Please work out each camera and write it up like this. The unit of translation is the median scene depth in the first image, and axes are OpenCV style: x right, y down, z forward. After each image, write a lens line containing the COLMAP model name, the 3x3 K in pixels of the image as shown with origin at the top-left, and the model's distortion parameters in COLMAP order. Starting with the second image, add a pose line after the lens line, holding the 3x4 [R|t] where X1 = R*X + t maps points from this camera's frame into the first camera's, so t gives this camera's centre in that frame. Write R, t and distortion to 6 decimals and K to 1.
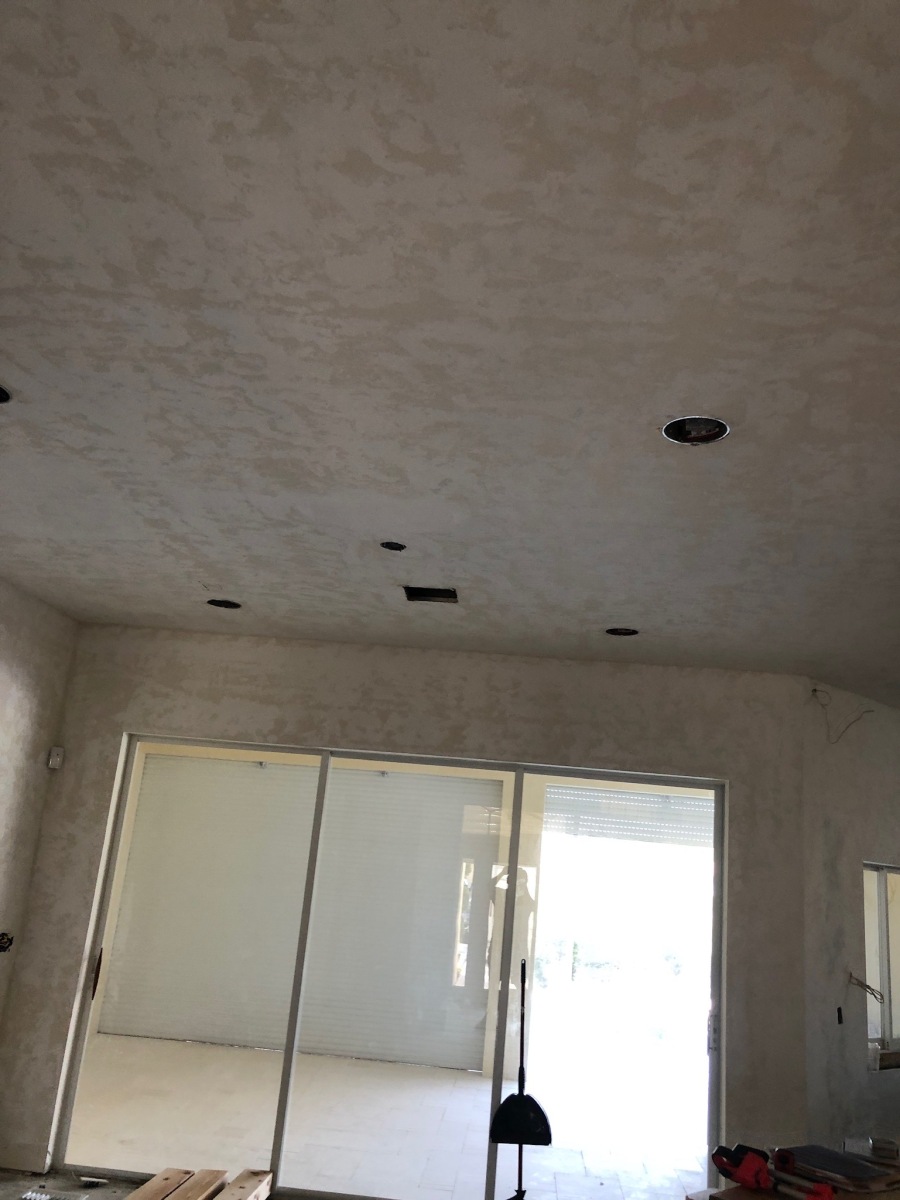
lens RADIAL K [[989.3, 0, 475.1], [0, 989.3, 597.9], [0, 0, 1]] dist [0.014736, -0.007943]
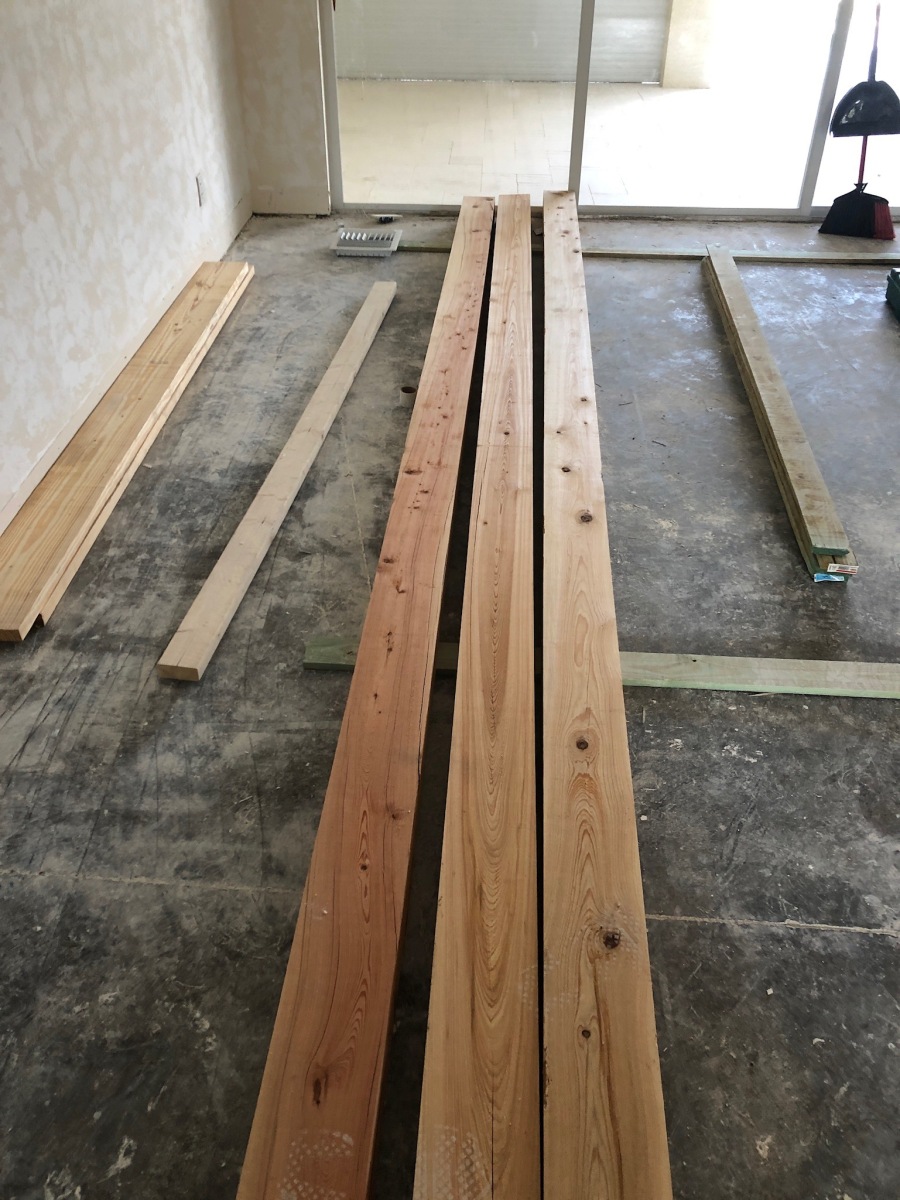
lens RADIAL K [[989.3, 0, 475.1], [0, 989.3, 597.9], [0, 0, 1]] dist [0.014736, -0.007943]
pose [[0.996768, -0.076936, -0.023112, -0.303997], [0.065887, 0.618363, 0.783126, 0.082095], [-0.045959, -0.782118, 0.621433, 0.134840]]
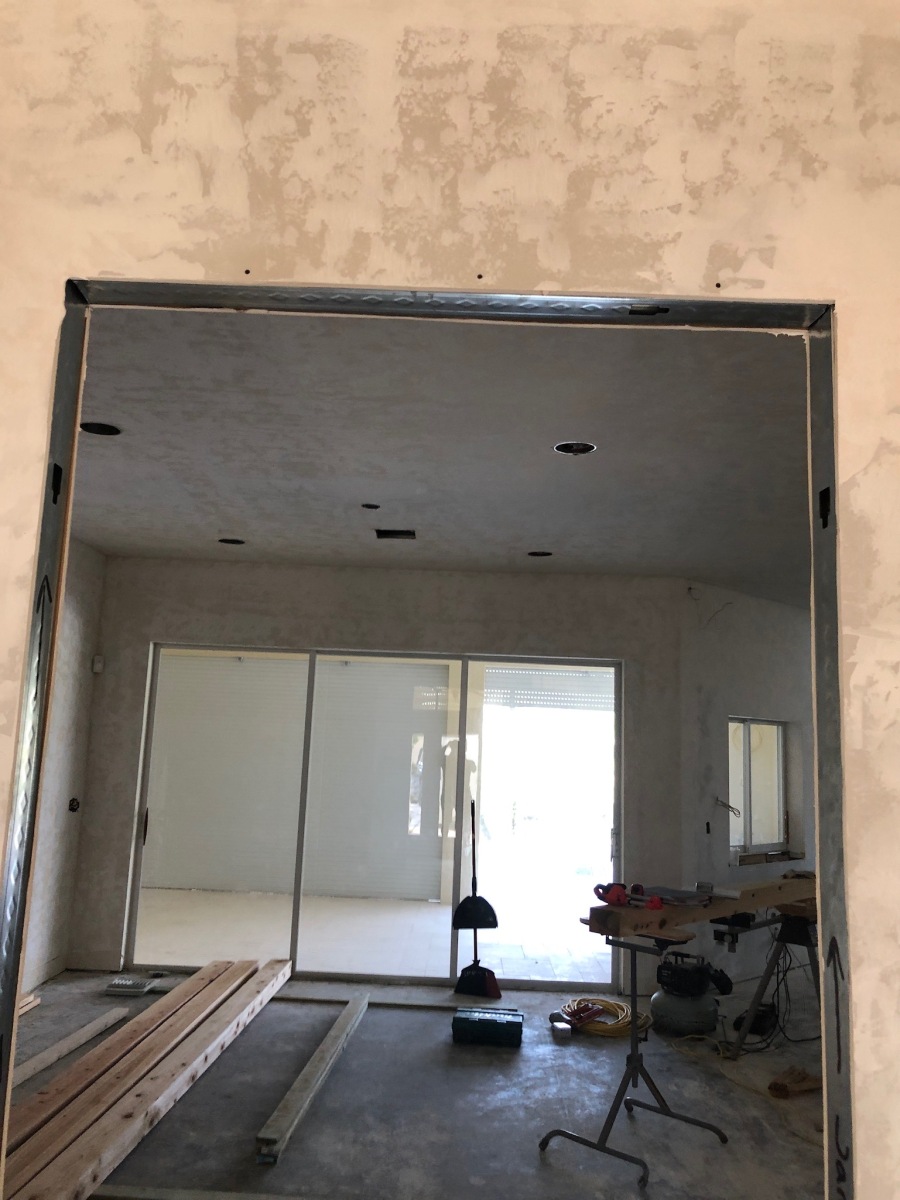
lens RADIAL K [[1002.0, 0, 450.0], [0, 1002.0, 600.0], [0, 0, 1]] dist [0.008197, 0.011180]
pose [[0.998496, -0.039588, 0.037932, -0.021888], [0.034670, 0.991859, 0.122529, -0.064882], [-0.042474, -0.121030, 0.991740, -0.295415]]
